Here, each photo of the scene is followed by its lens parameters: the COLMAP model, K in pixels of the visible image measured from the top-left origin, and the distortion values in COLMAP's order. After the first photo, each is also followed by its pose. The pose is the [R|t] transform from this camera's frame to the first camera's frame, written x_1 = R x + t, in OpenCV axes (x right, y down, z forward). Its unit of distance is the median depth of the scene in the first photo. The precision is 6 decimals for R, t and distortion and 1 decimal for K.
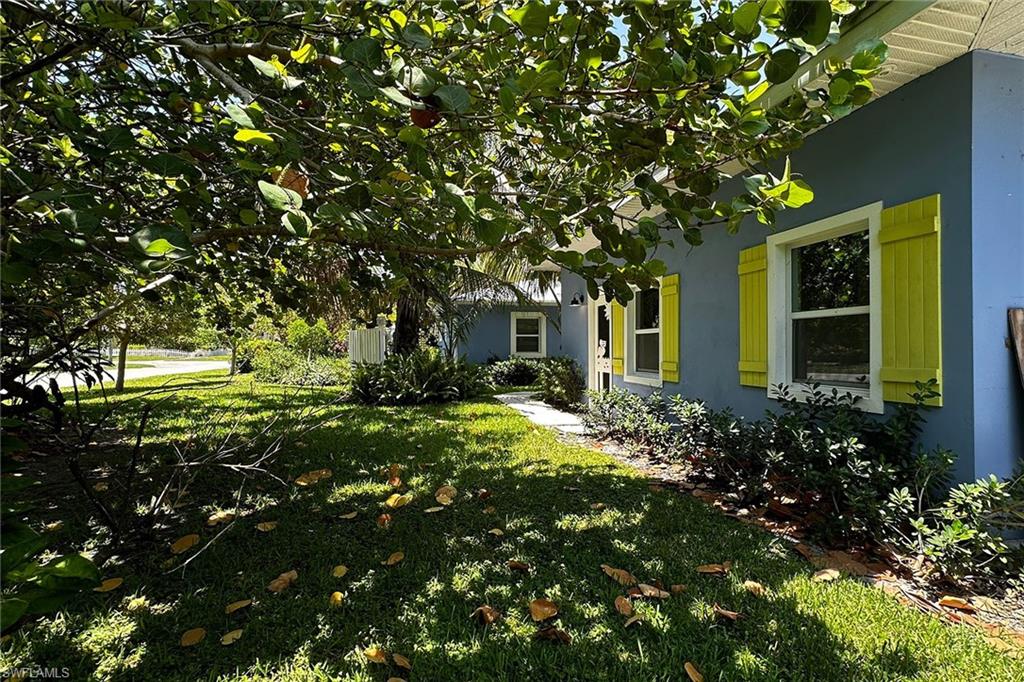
lens RADIAL K [[492.0, 0, 515.5], [0, 492.0, 342.3], [0, 0, 1]] dist [-0.006432, -0.000078]
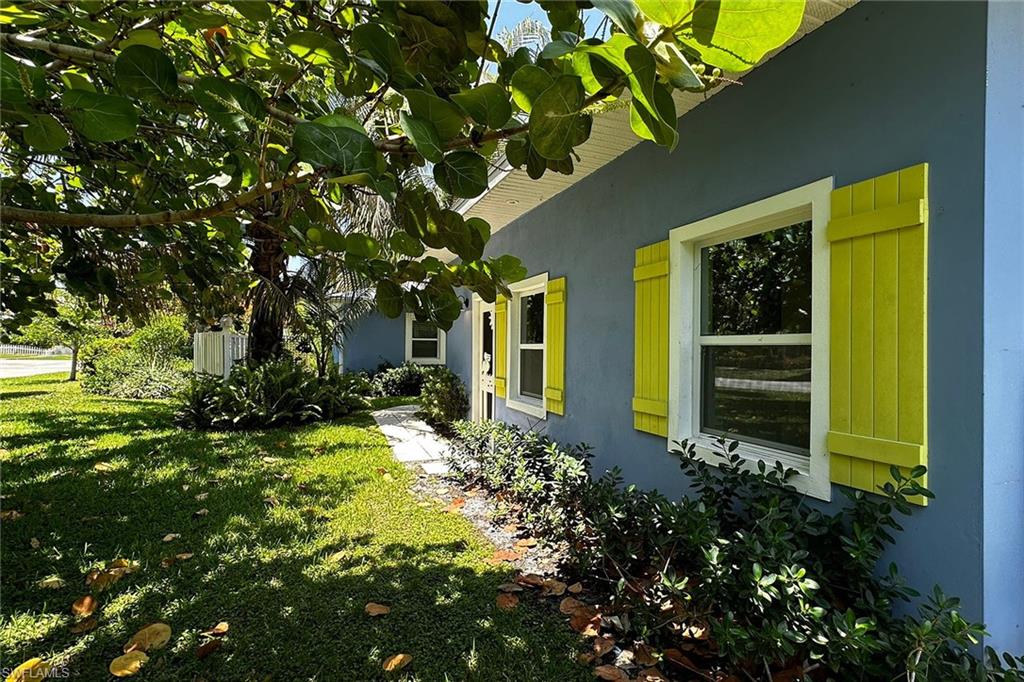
lens RADIAL K [[492.0, 0, 511.1], [0, 492.0, 341.7], [0, 0, 1]] dist [-0.006432, -0.000078]
pose [[0.988426, 0.013000, 0.151145, 0.157111], [-0.013240, 0.999912, 0.000581, -0.043487], [-0.151124, -0.002575, 0.988511, 0.288869]]
